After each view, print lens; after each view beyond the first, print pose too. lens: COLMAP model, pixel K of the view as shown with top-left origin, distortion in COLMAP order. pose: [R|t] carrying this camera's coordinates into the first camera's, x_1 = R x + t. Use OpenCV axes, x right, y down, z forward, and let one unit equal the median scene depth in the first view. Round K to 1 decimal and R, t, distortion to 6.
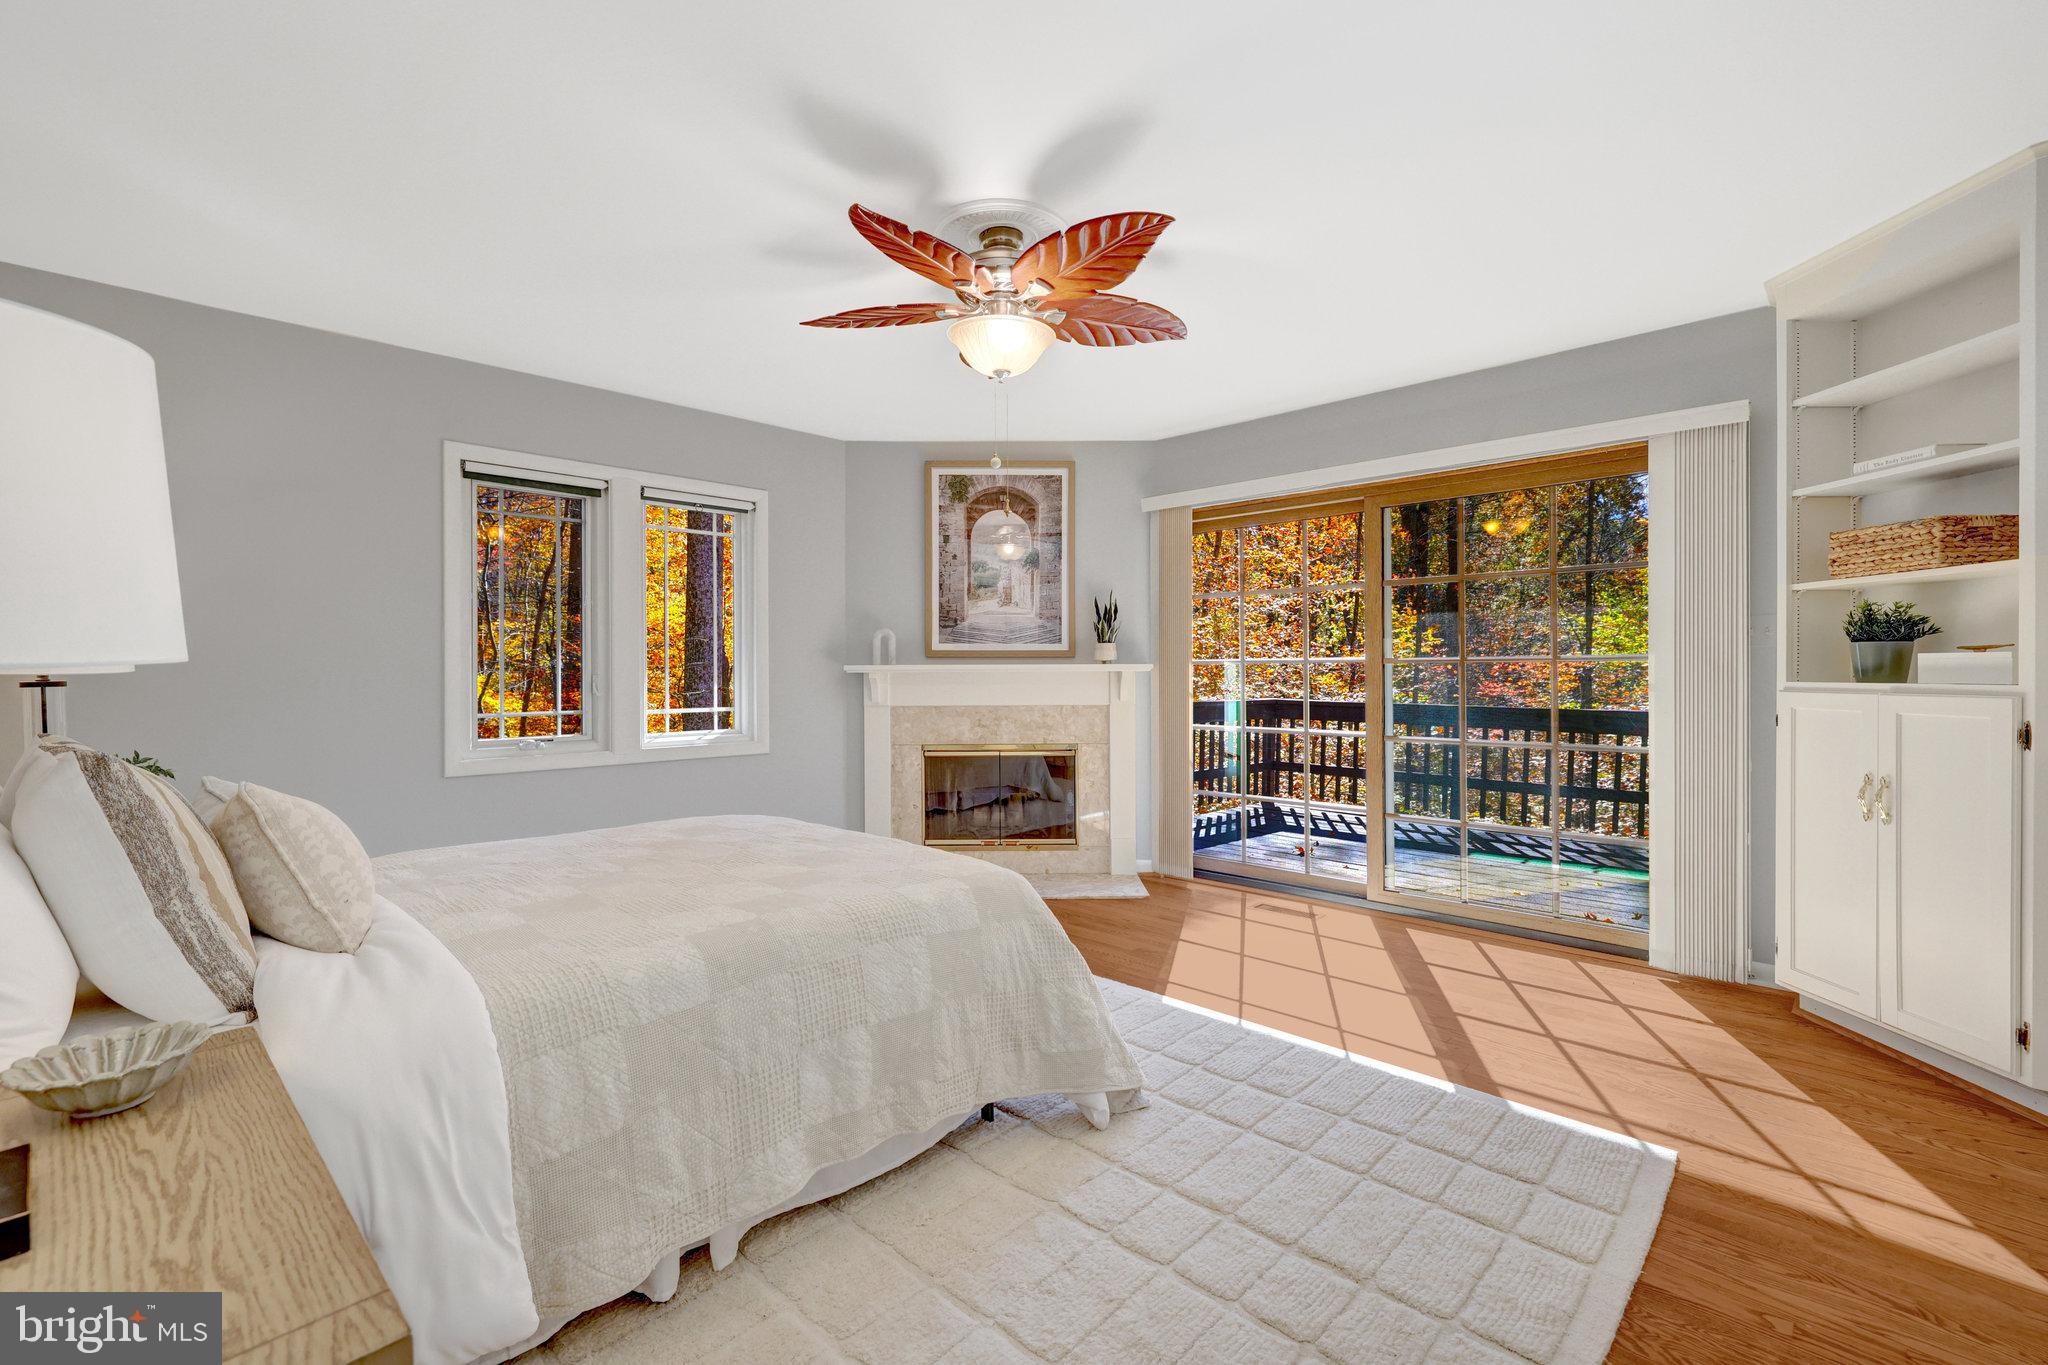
lens RADIAL K [[895.0, 0, 1014.8], [0, 895.0, 672.1], [0, 0, 1]] dist [0.000290, 0.000217]
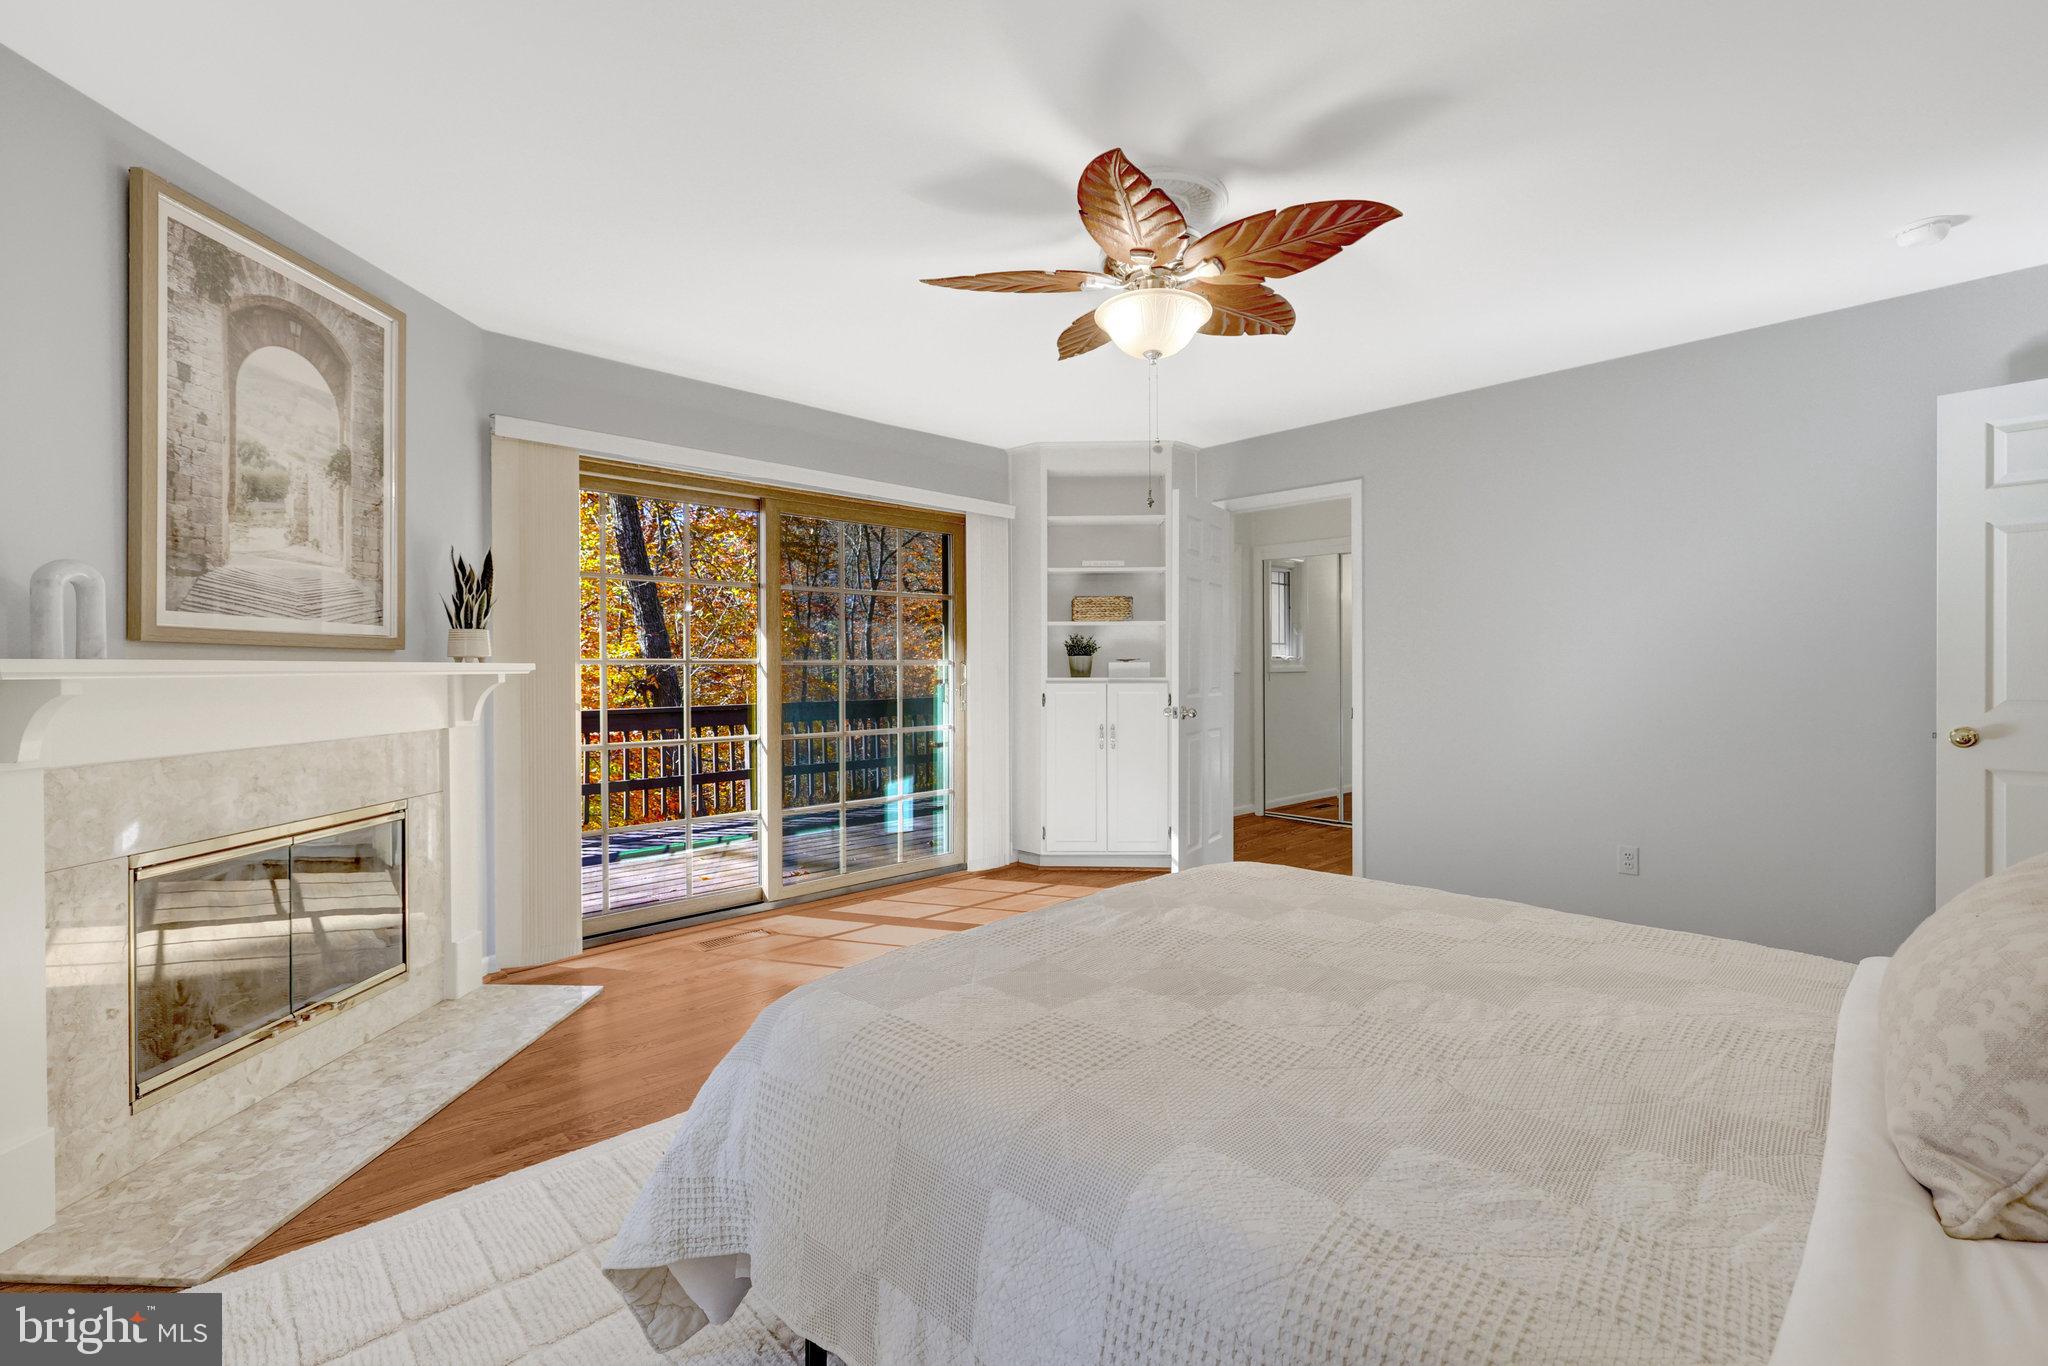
lens RADIAL K [[888.0, 0, 1029.1], [0, 888.0, 669.9], [0, 0, 1]] dist [-0.000317, -0.000001]
pose [[0.022512, 0.001535, 0.999745, -0.500761], [0.004909, 0.999987, -0.001646, -0.000814], [-0.999735, 0.004945, 0.022504, 0.580389]]
